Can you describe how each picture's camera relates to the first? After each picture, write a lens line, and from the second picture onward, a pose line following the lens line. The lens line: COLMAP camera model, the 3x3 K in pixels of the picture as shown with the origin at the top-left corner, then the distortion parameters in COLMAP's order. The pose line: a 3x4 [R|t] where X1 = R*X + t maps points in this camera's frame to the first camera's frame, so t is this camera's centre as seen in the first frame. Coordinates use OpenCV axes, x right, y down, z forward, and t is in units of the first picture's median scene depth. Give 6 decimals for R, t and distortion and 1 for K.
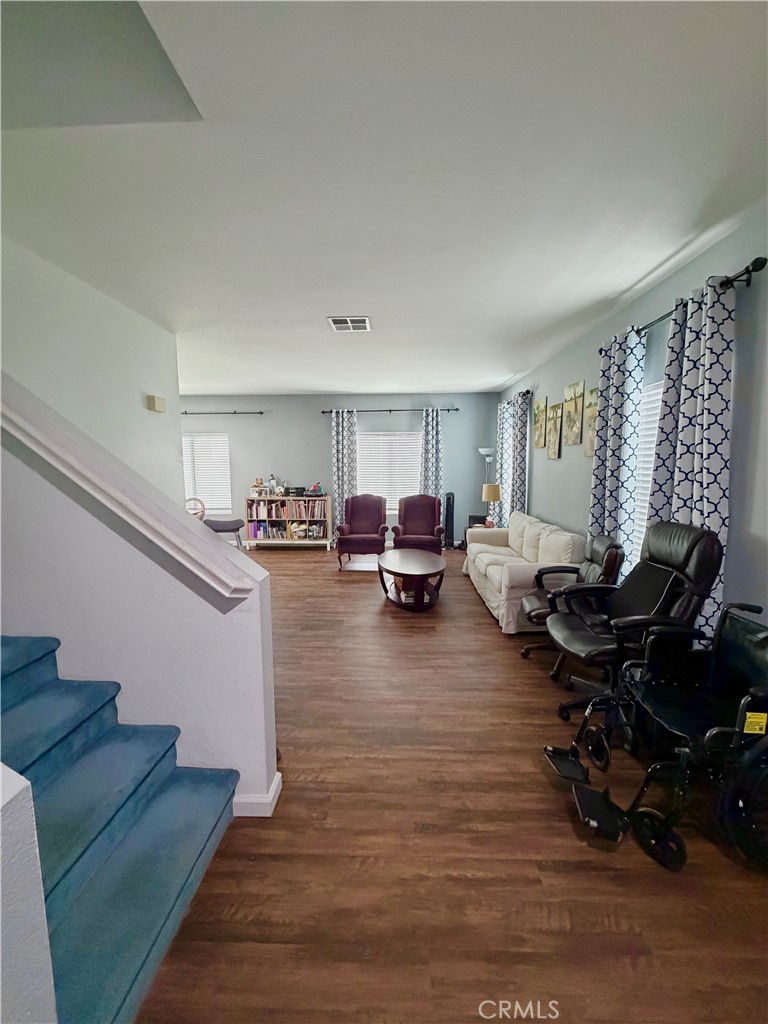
lens RADIAL K [[408.5, 0, 384.2], [0, 408.5, 508.0], [0, 0, 1]] dist [0.001482, 0.000460]
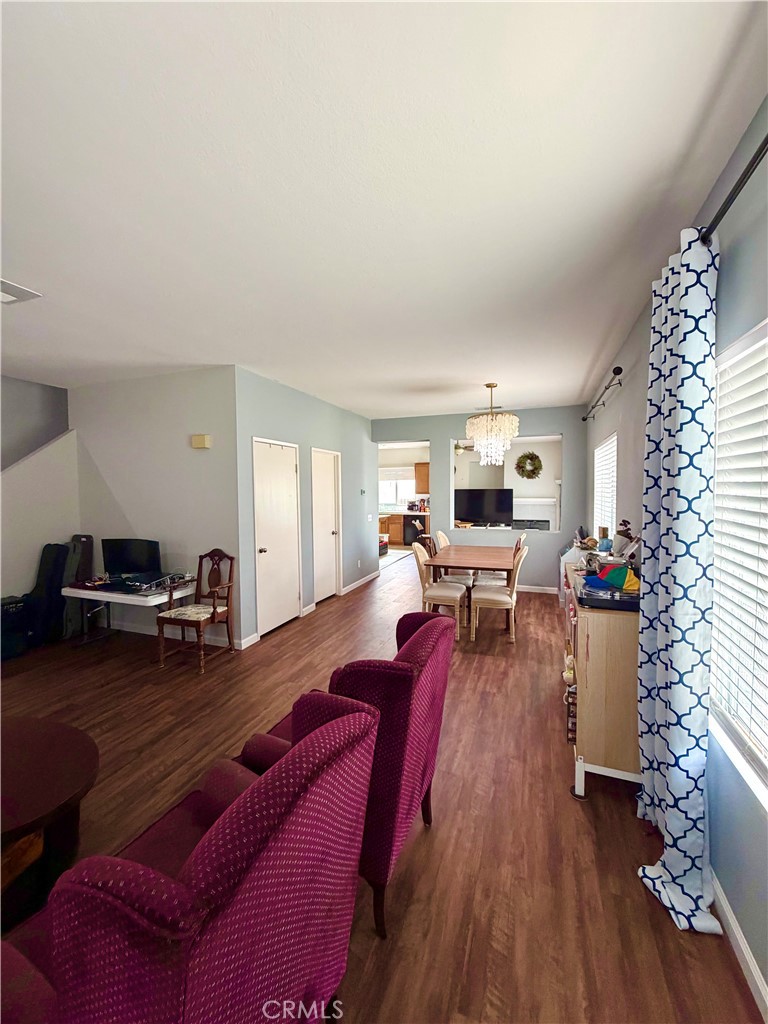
lens RADIAL K [[408.5, 0, 384.2], [0, 408.5, 508.0], [0, 0, 1]] dist [0.001482, 0.000460]
pose [[-0.321556, 0.047659, -0.945690, 0.342611], [-0.095205, 0.992044, 0.082367, -0.211756], [0.942092, 0.116520, -0.314460, 1.797643]]
